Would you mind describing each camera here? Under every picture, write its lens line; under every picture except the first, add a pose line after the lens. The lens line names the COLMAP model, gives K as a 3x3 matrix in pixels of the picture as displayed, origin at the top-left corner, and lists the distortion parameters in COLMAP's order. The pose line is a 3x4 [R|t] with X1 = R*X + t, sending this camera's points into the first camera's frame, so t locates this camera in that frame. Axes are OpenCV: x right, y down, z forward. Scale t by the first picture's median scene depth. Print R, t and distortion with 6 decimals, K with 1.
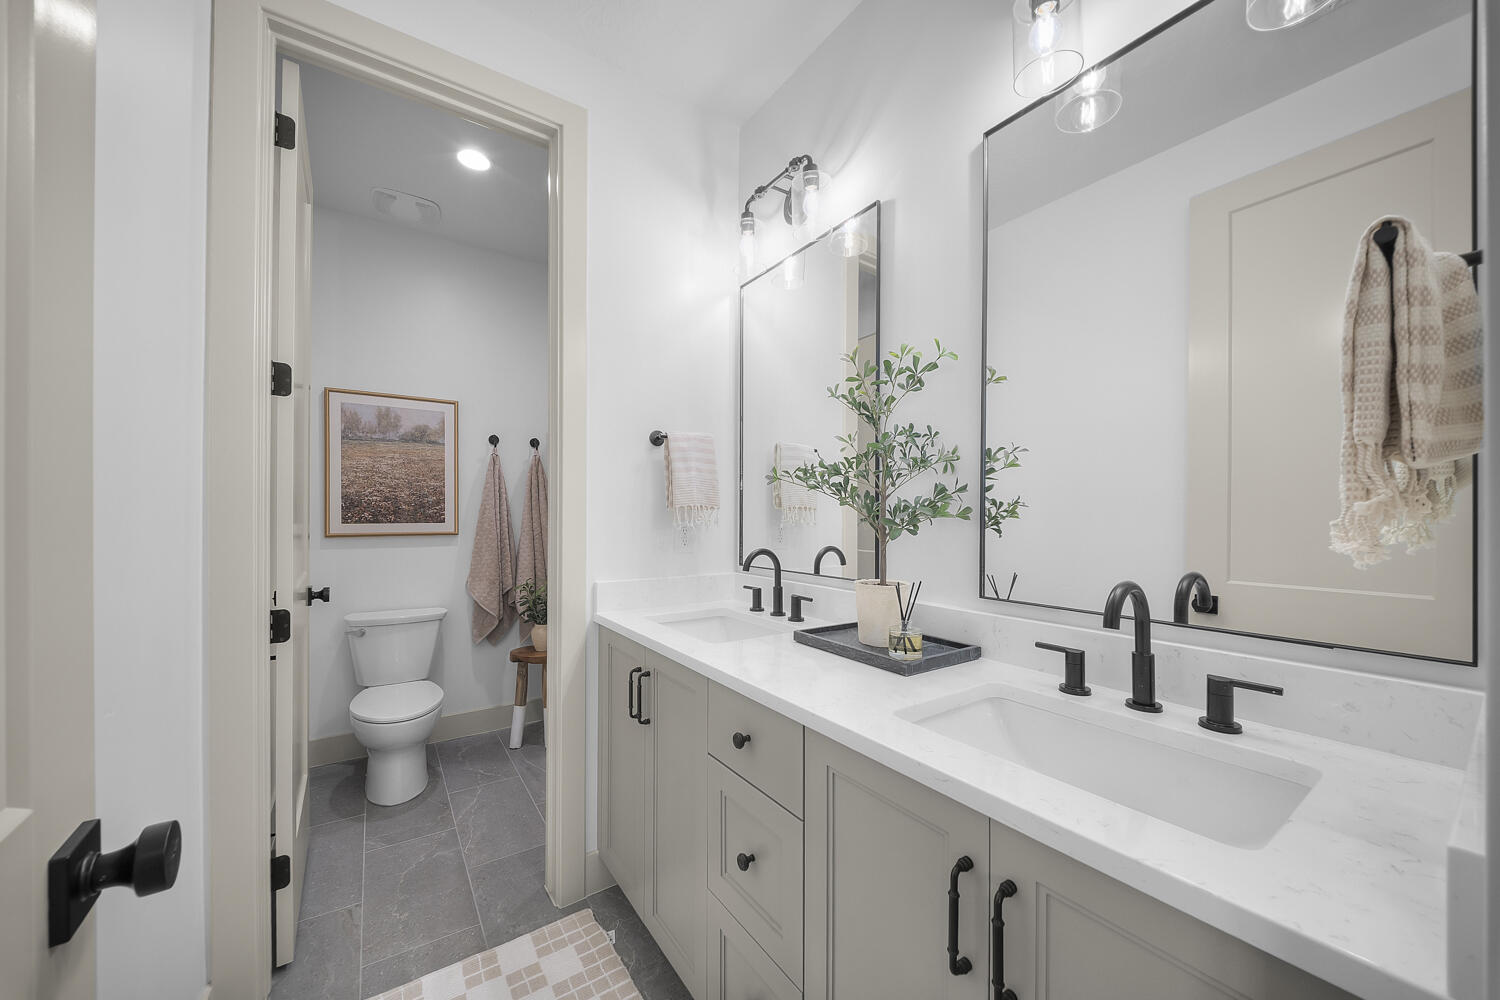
lens RADIAL K [[524.4, 0, 735.5], [0, 524.4, 528.9], [0, 0, 1]] dist [0.004596, -0.004503]
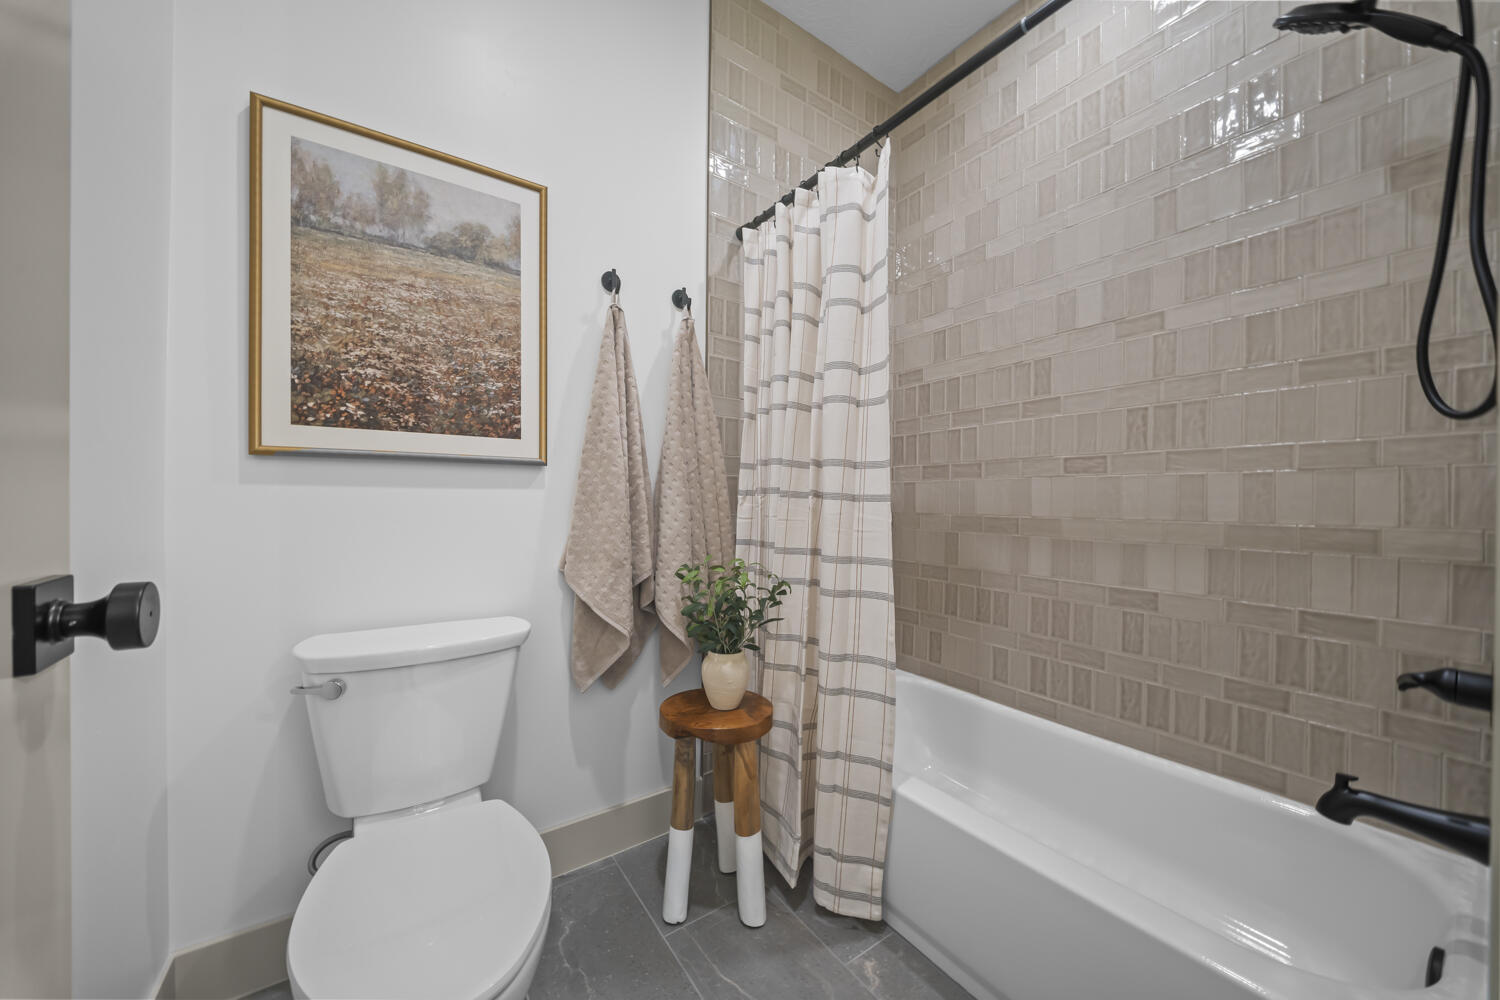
lens RADIAL K [[524.4, 0, 748.0], [0, 524.4, 514.8], [0, 0, 1]] dist [0.004596, -0.004503]
pose [[0.999933, 0.003633, 0.010946, -0.368550], [-0.003674, 0.999986, 0.003777, 0.057216], [-0.010932, -0.003817, 0.999933, 0.545818]]
